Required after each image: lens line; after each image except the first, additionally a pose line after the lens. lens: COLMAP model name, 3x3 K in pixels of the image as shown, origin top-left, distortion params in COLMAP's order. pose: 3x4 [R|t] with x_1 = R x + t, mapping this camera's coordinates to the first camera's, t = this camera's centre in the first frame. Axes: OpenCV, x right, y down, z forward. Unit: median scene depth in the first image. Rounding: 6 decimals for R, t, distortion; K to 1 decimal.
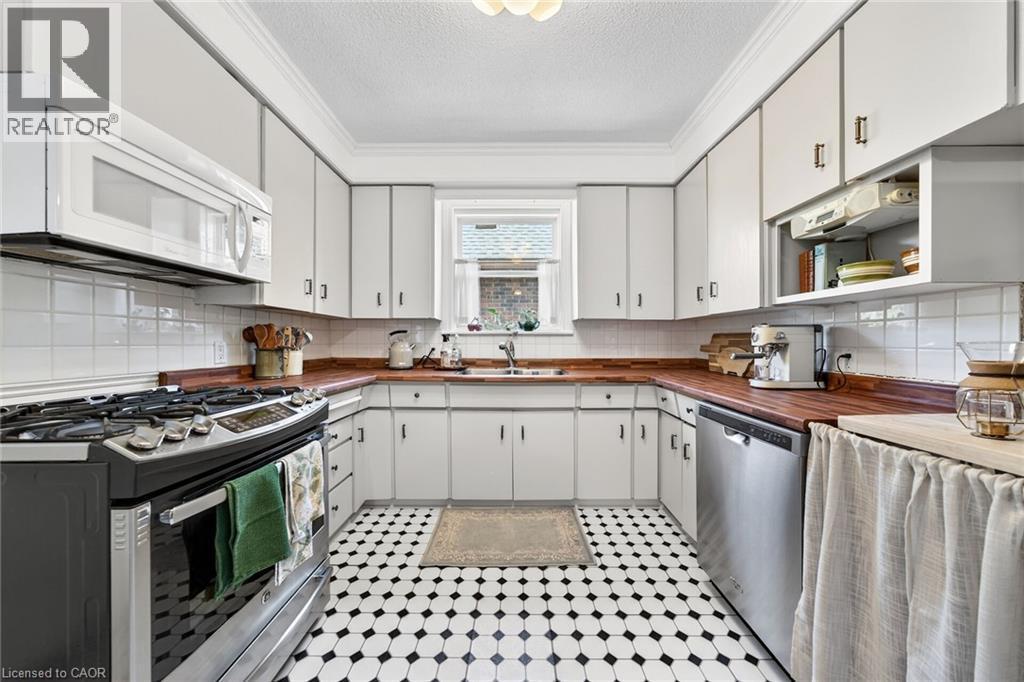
lens RADIAL K [[354.3, 0, 506.1], [0, 354.3, 343.3], [0, 0, 1]] dist [-0.002459, 0.000215]
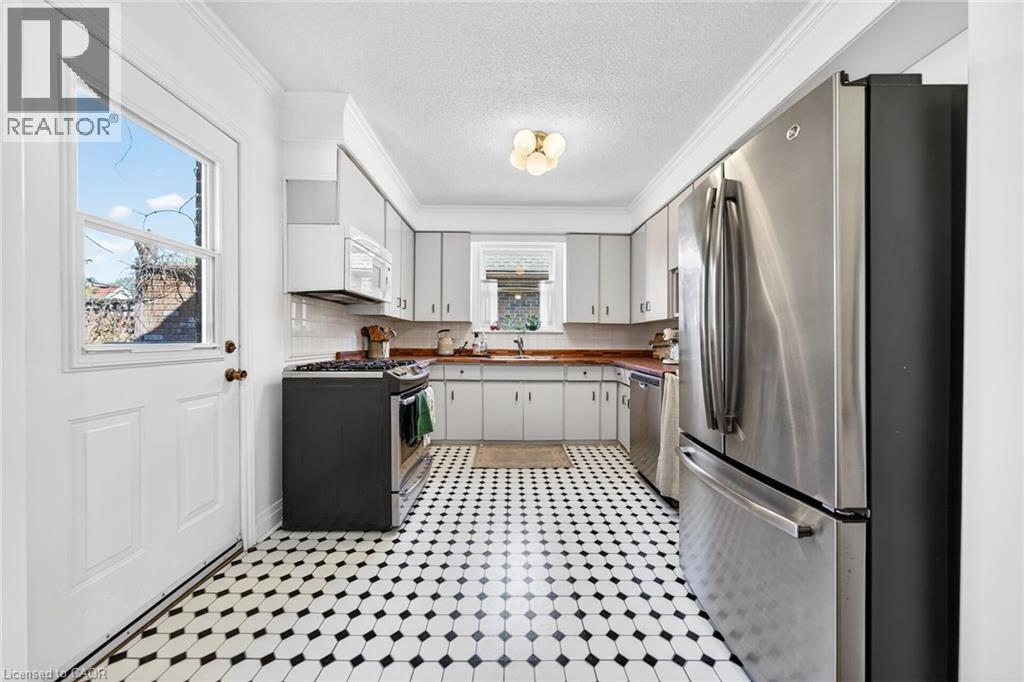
lens RADIAL K [[354.3, 0, 521.1], [0, 354.3, 339.0], [0, 0, 1]] dist [-0.002459, 0.000215]
pose [[0.999534, 0.004493, 0.030189, -0.037149], [-0.004306, 0.999971, -0.006254, 0.011964], [-0.030217, 0.006121, 0.999525, -0.539818]]
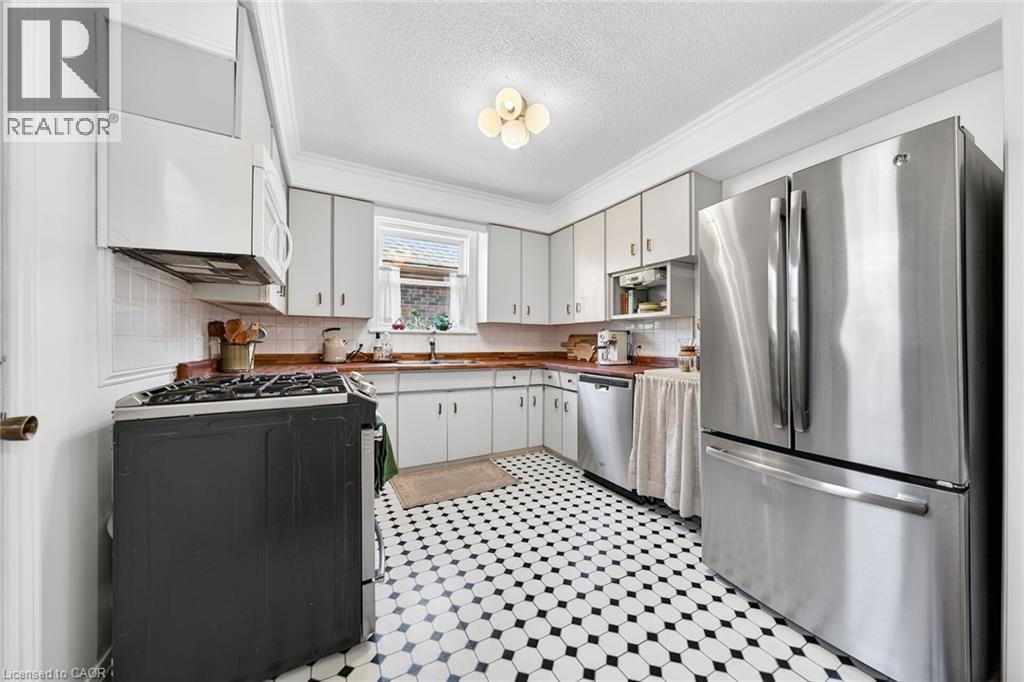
lens RADIAL K [[354.3, 0, 530.3], [0, 354.3, 340.4], [0, 0, 1]] dist [-0.002459, 0.000215]
pose [[0.867193, 0.006000, 0.497935, -0.366153], [-0.002890, 0.999971, -0.007016, 0.009720], [-0.497963, 0.004645, 0.867186, -0.274740]]
